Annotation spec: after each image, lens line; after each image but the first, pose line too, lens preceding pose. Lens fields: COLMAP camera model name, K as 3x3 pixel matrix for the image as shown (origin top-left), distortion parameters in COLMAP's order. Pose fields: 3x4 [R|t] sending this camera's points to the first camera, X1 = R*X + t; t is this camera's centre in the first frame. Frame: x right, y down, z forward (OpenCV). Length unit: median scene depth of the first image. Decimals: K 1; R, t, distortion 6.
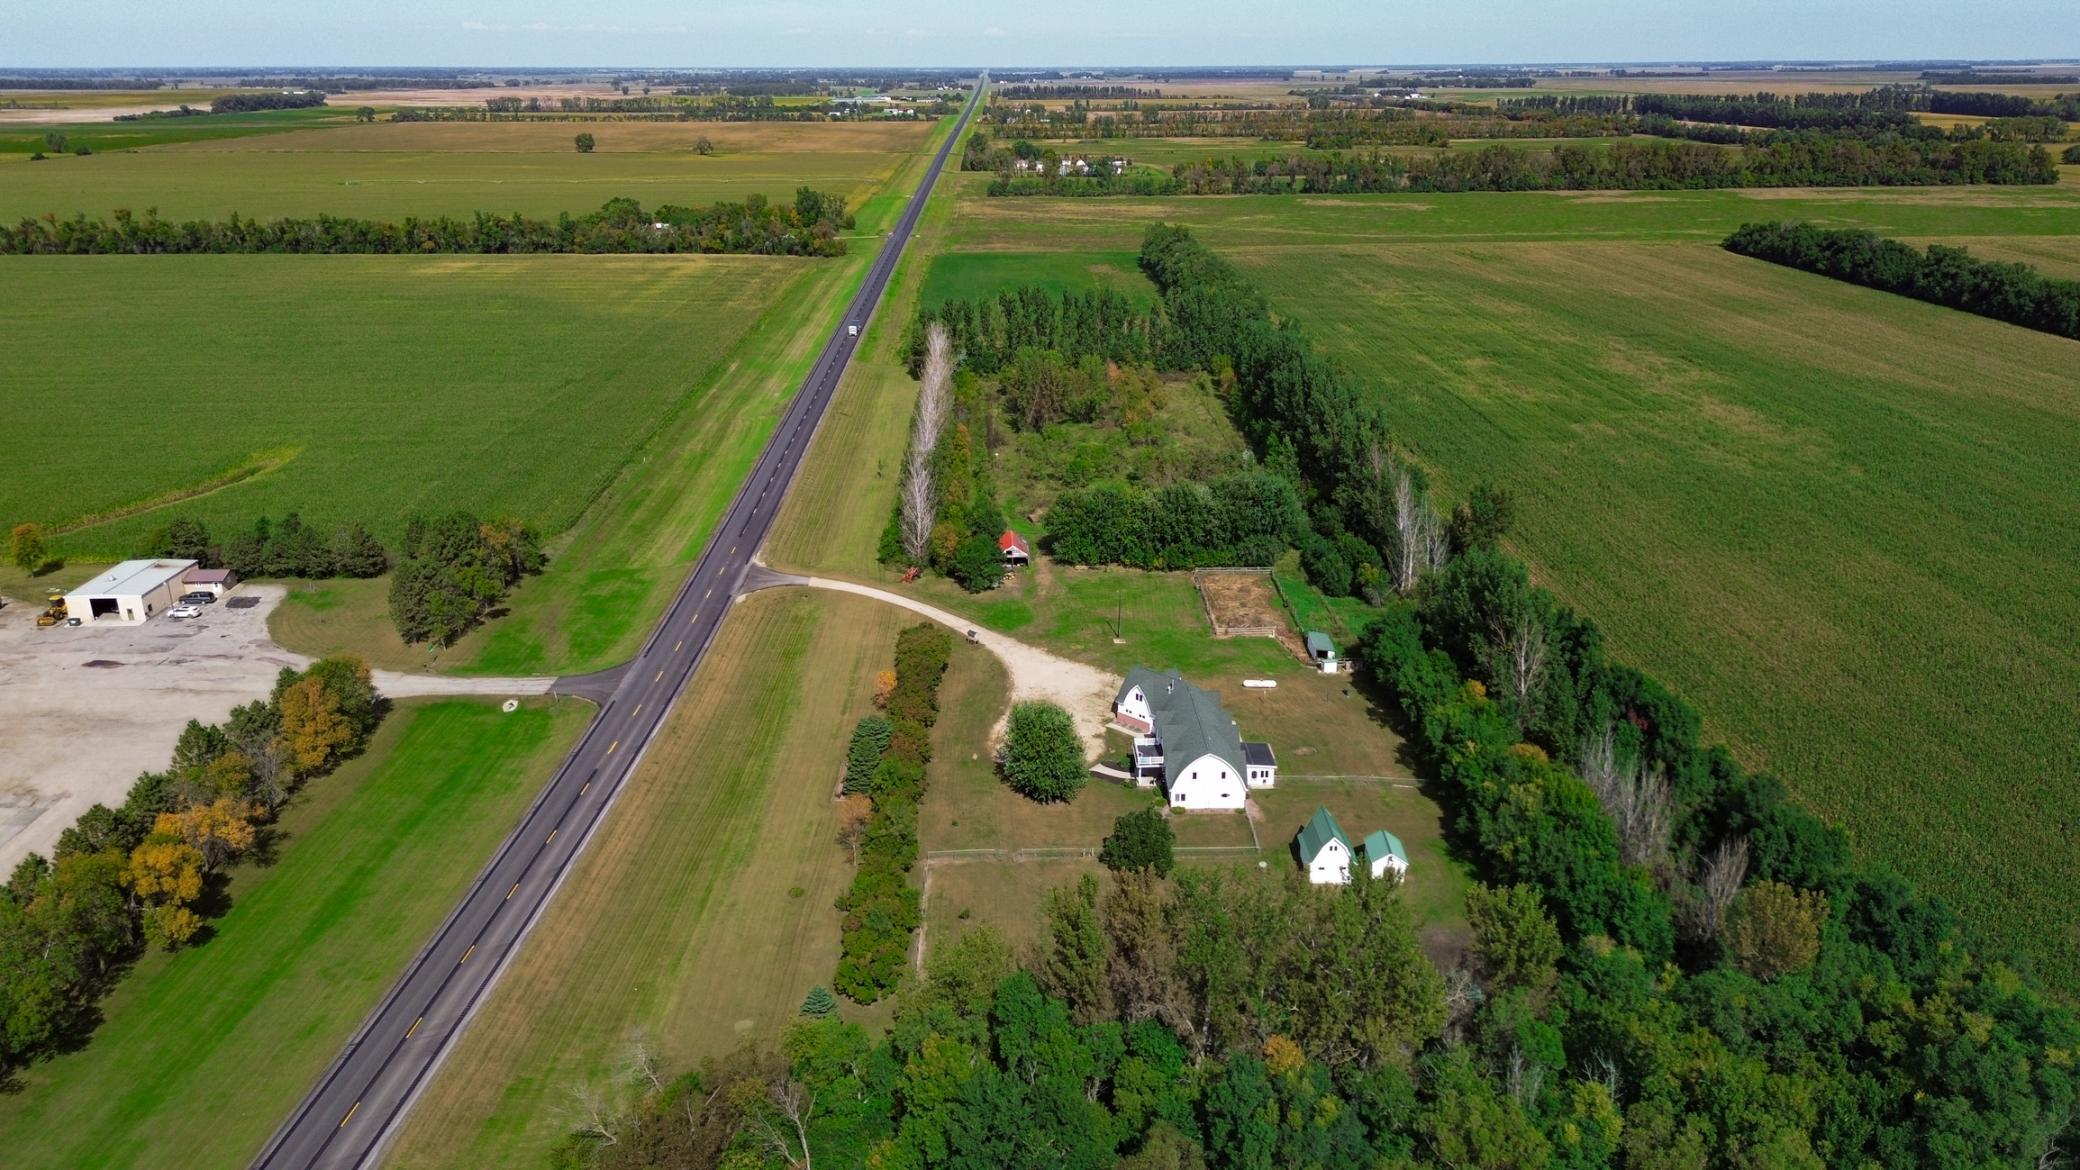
lens RADIAL K [[1435.3, 0, 1040.0], [0, 1435.3, 585.0], [0, 0, 1]] dist [0.052787, -0.059749]
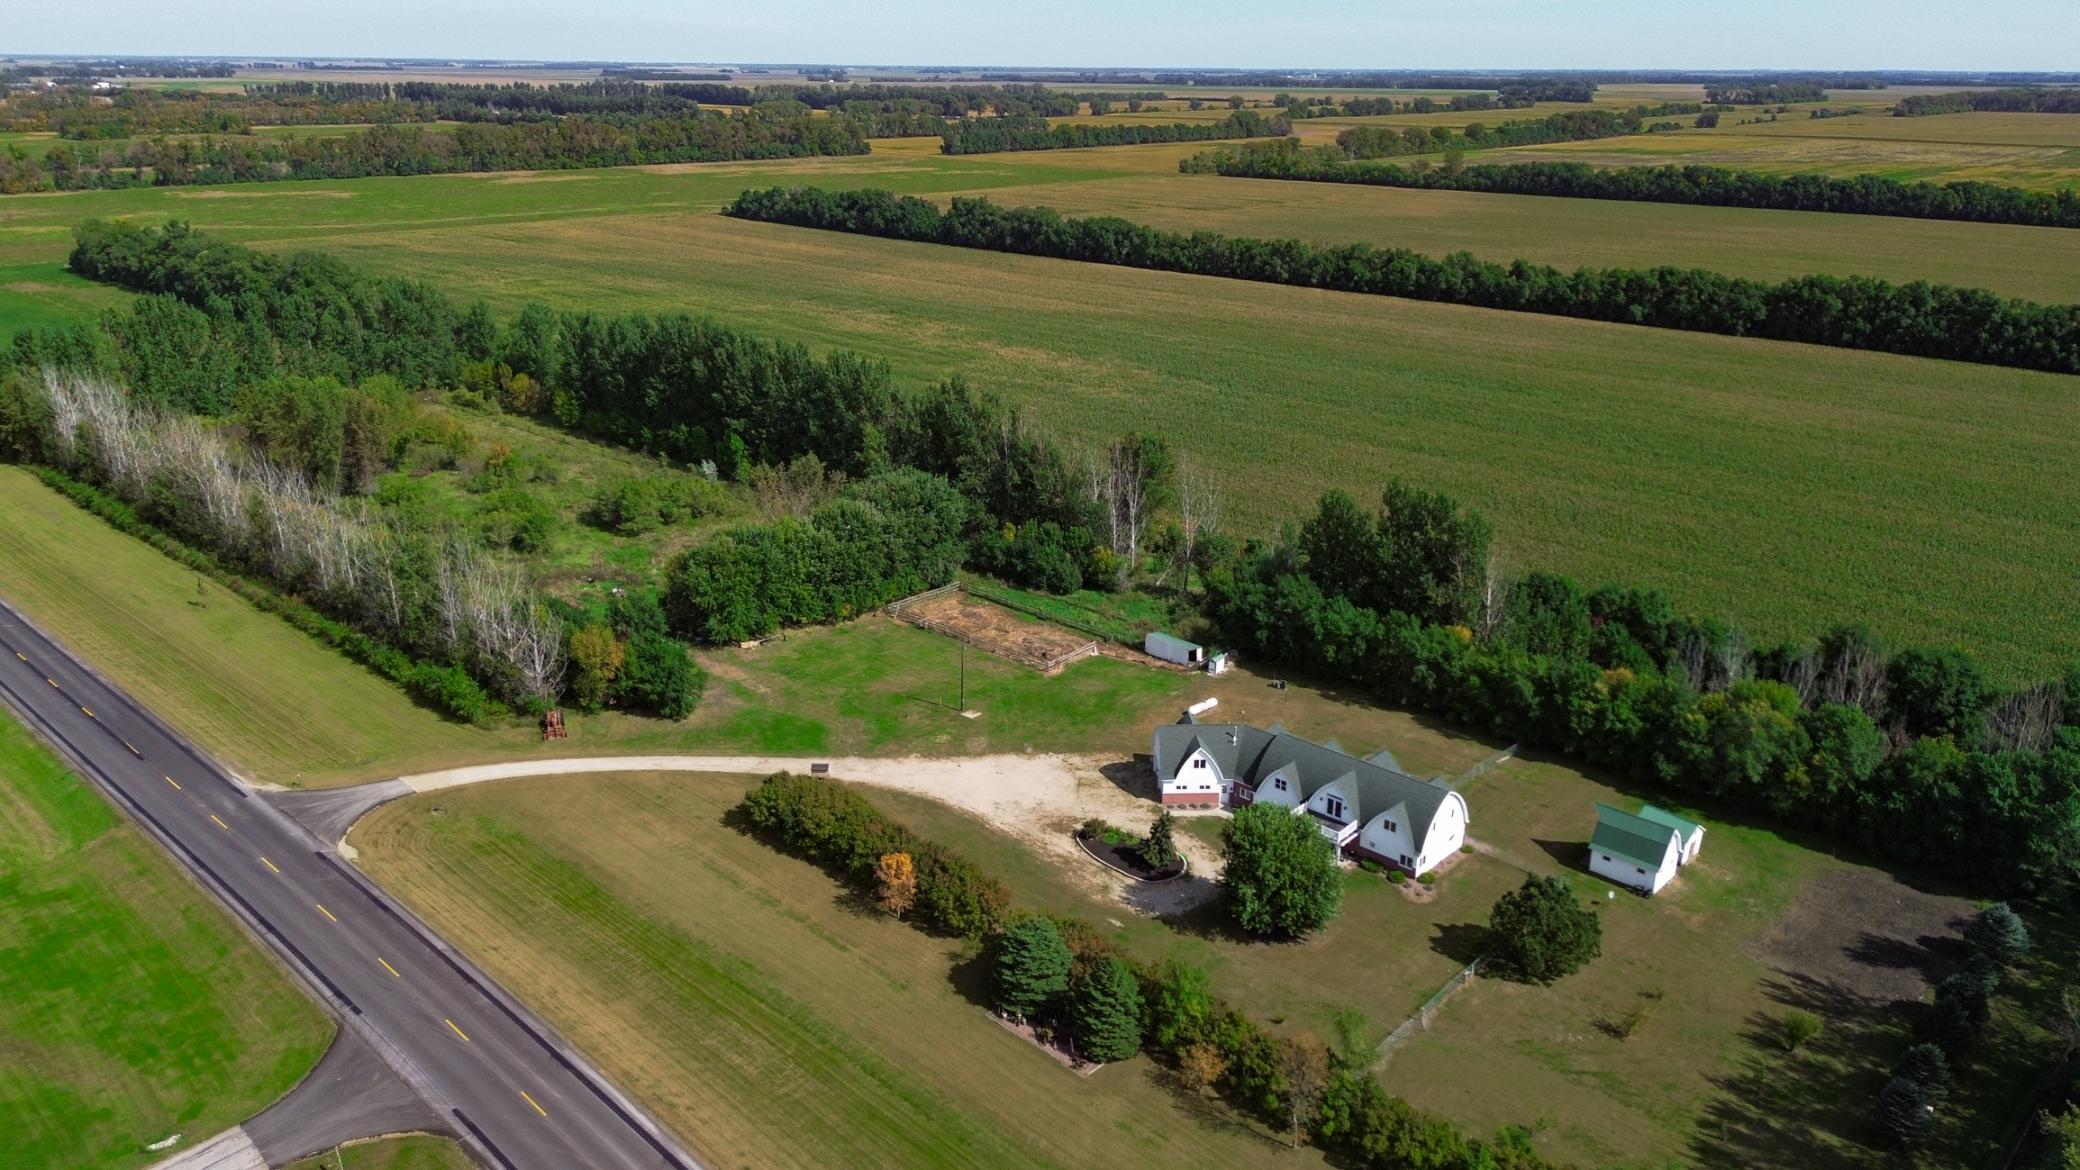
lens RADIAL K [[1435.3, 0, 1040.0], [0, 1435.3, 585.0], [0, 0, 1]] dist [0.052787, -0.059749]
pose [[0.691876, -0.232605, 0.683522, -0.151804], [0.230341, 0.968326, 0.096369, -0.032879], [-0.684288, 0.090768, 0.723540, 0.159497]]
